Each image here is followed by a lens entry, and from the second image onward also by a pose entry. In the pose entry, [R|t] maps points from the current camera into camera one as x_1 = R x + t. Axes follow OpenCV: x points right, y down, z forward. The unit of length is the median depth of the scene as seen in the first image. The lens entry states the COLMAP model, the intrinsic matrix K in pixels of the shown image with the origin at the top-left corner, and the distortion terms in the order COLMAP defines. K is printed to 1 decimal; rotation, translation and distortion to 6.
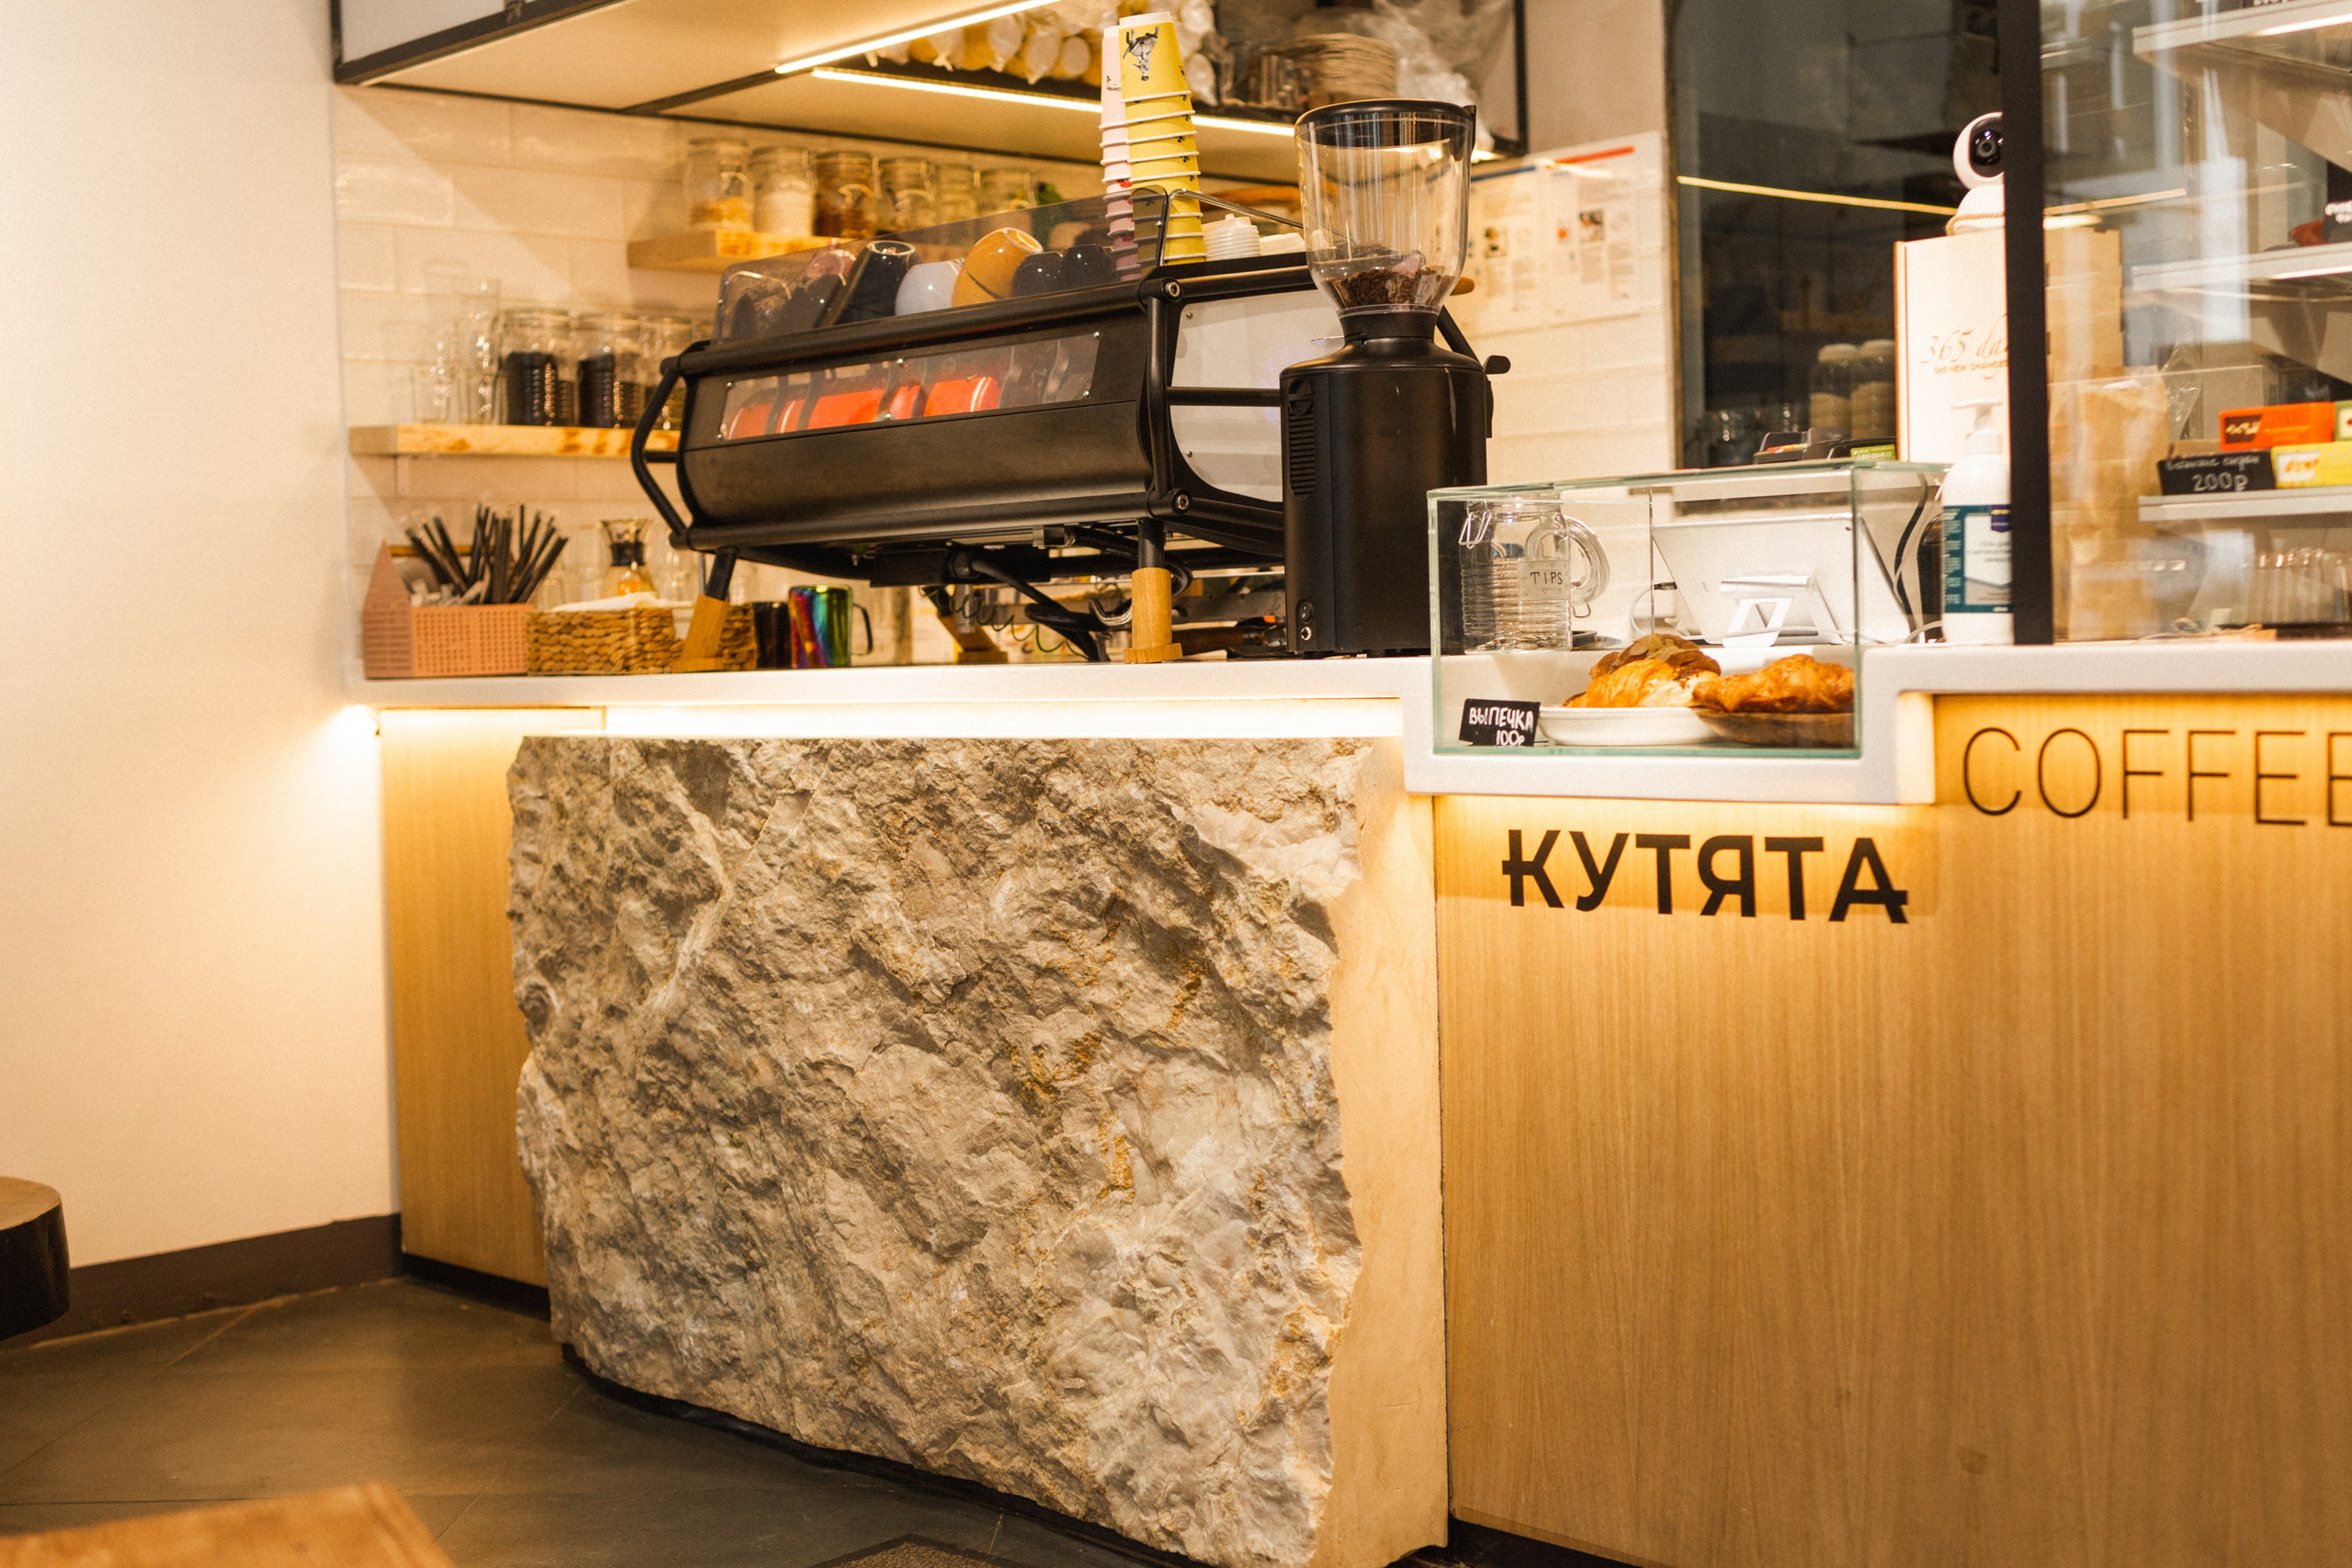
lens RADIAL K [[3140.5, 0, 1169.2], [0, 3140.5, 786.7], [0, 0, 1]] dist [-0.033845, 0.000000]
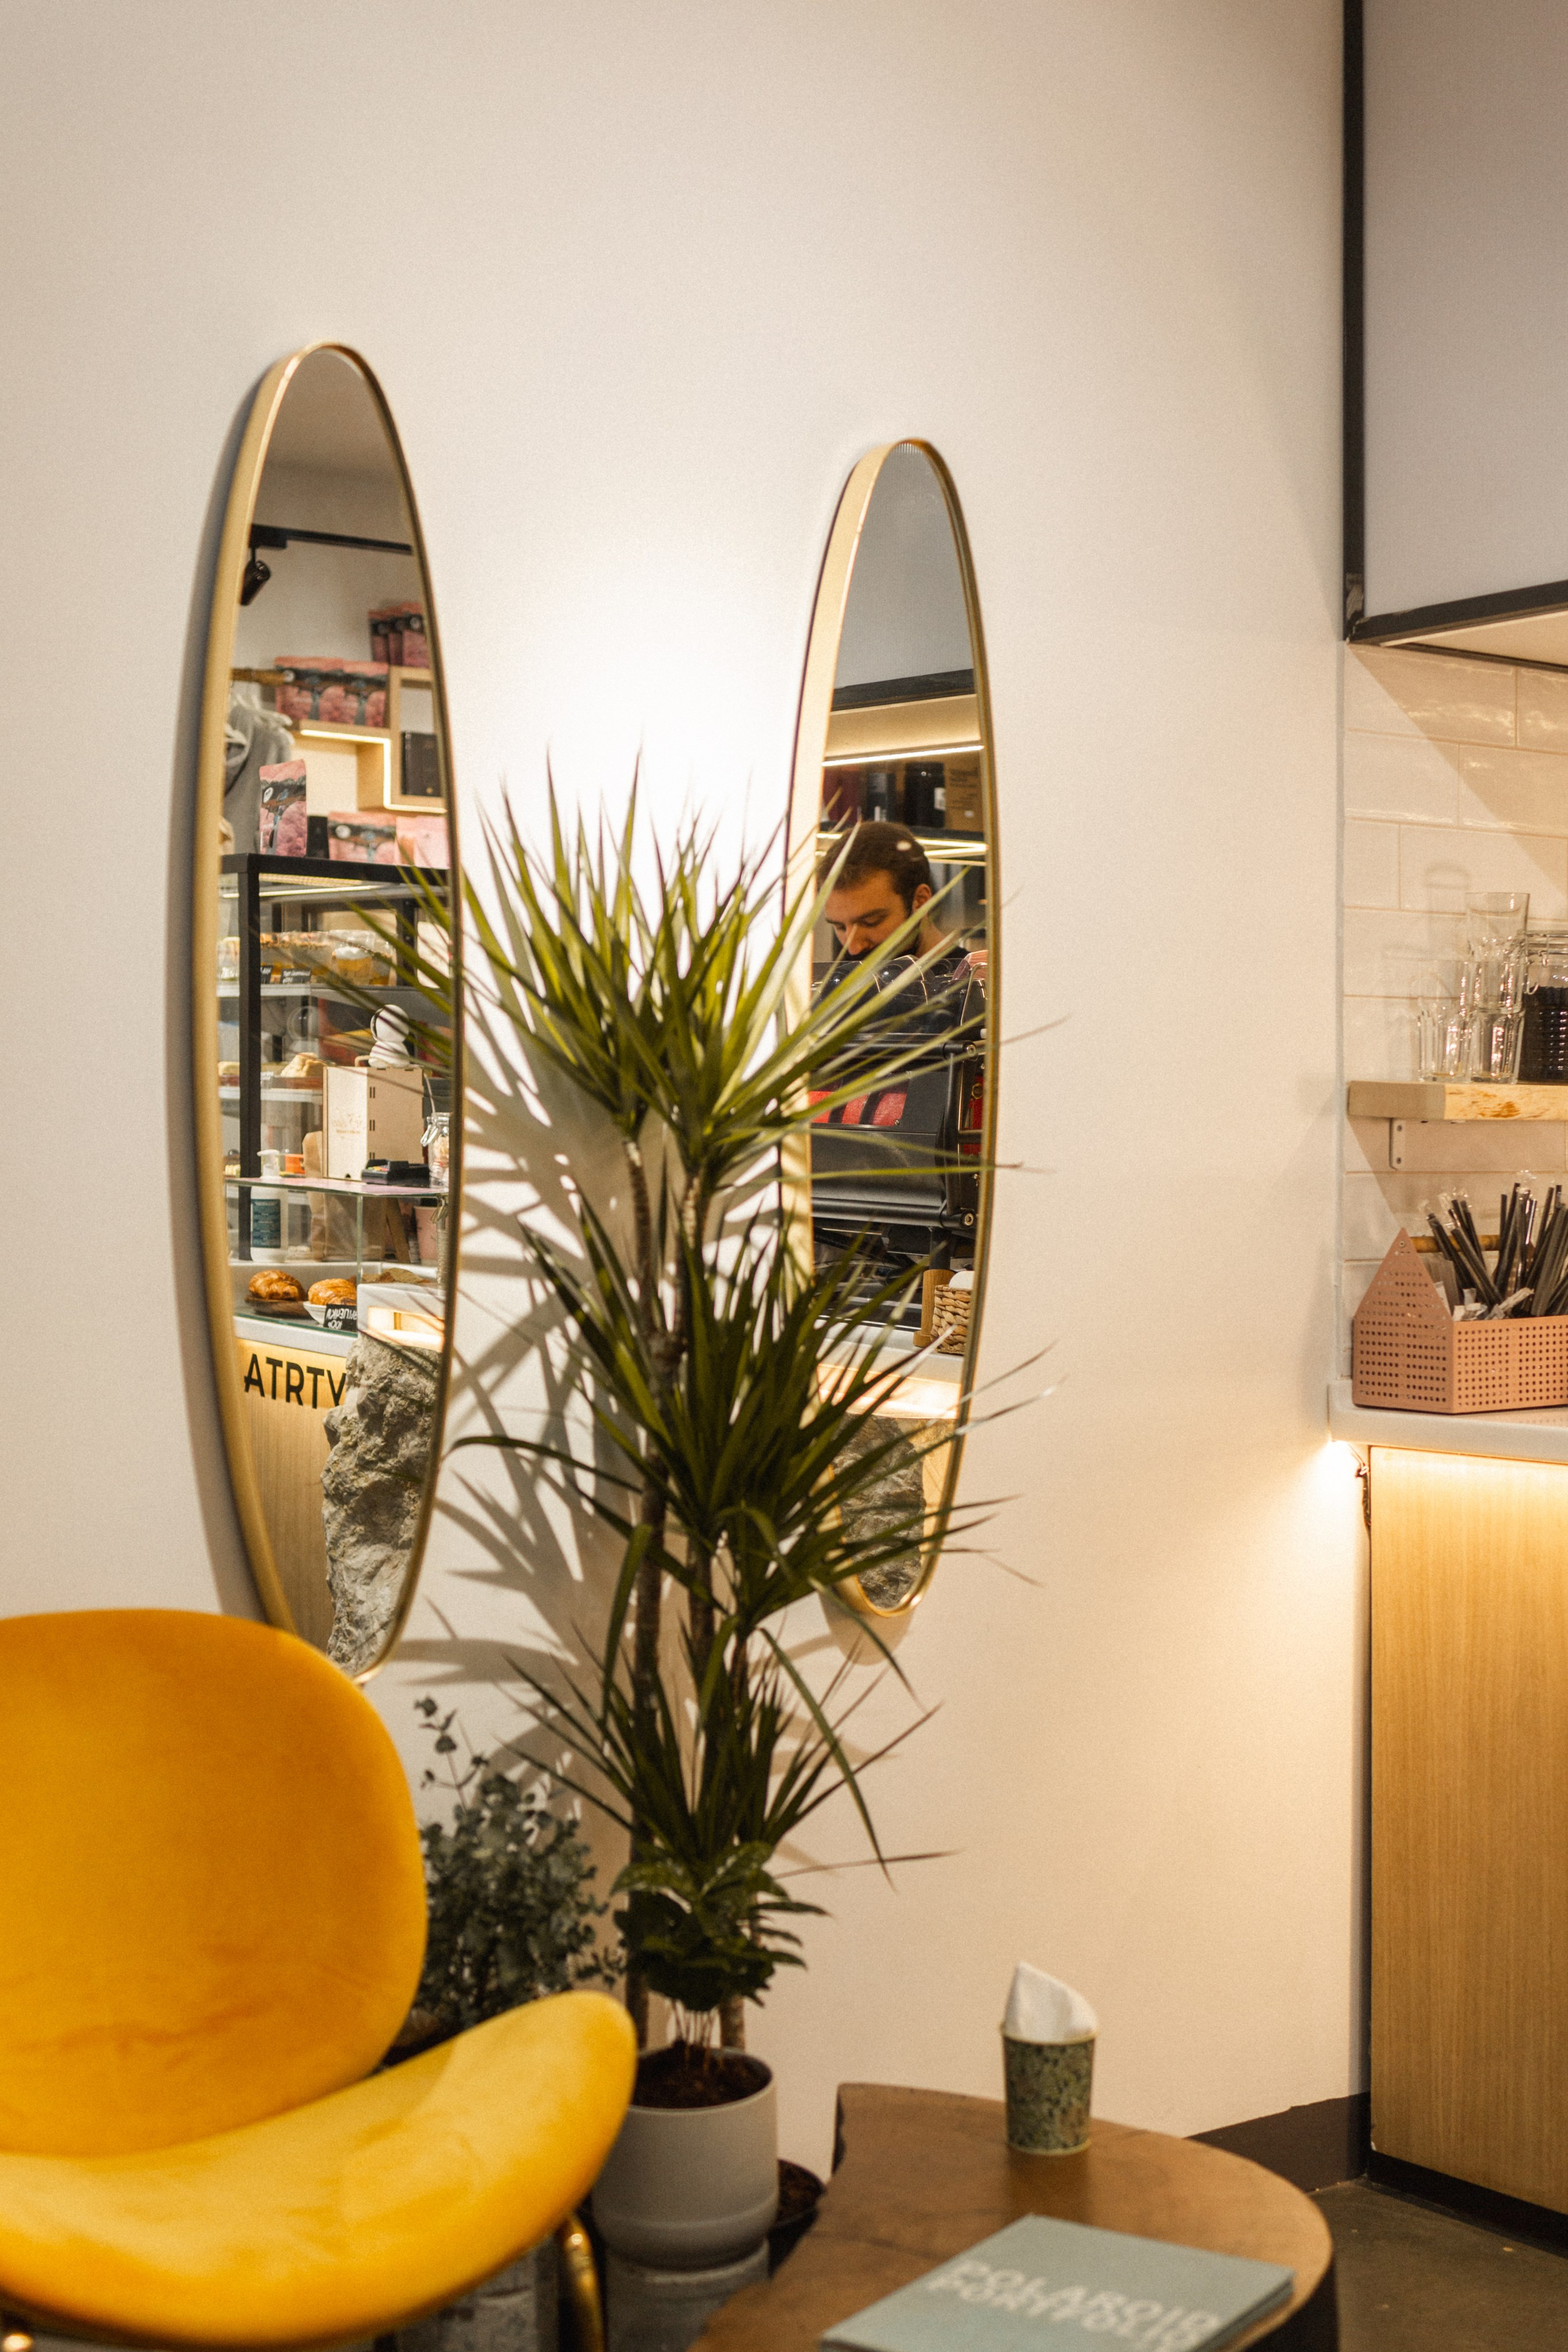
lens RADIAL K [[3140.8, 0, 769.8], [0, 3140.8, 1132.1], [0, 0, 1]] dist [-0.033845, 0.000000]
pose [[0.997751, 0.027106, -0.061308, -0.489234], [-0.029688, 0.998693, -0.041614, -0.089885], [0.060100, 0.043340, 0.997251, 0.295425]]
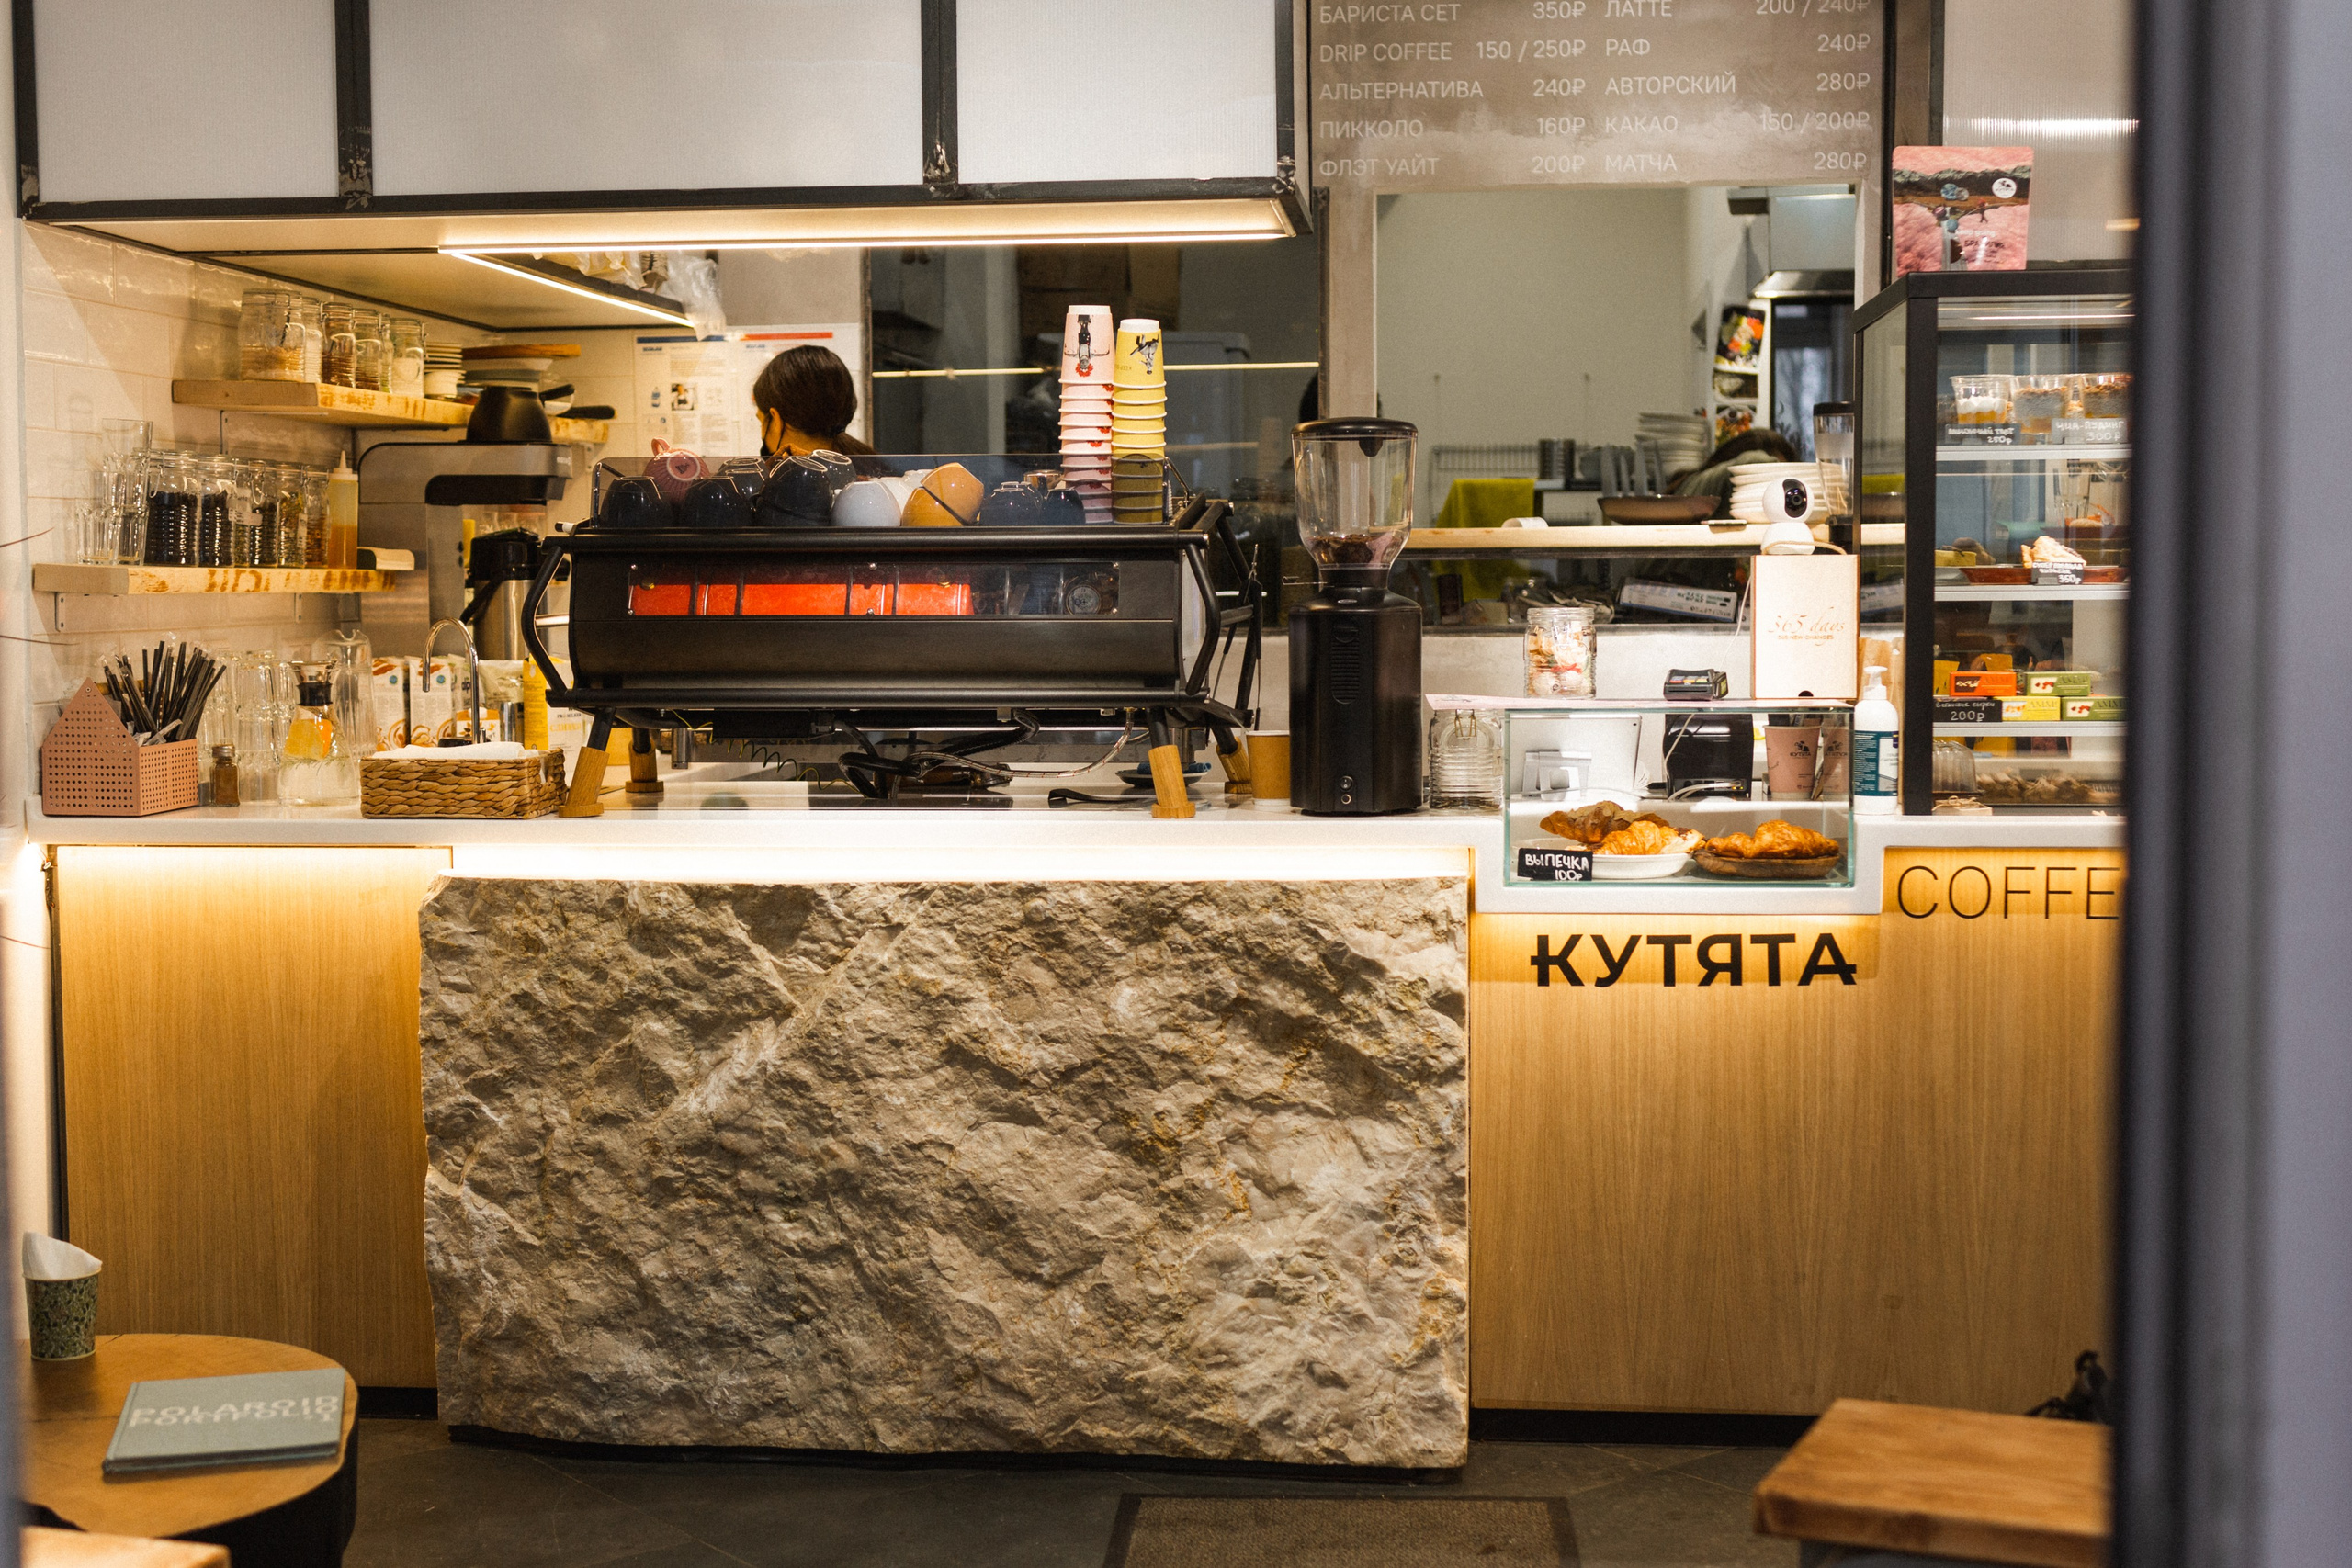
lens RADIAL K [[3140.5, 0, 1173.6], [0, 3140.5, 774.5], [0, 0, 1]] dist [-0.033845, 0.000000]
pose [[0.729474, -0.023067, 0.683619, -0.932125], [0.015302, 0.999731, 0.017405, -0.081815], [-0.683837, -0.002236, 0.729631, 0.031436]]
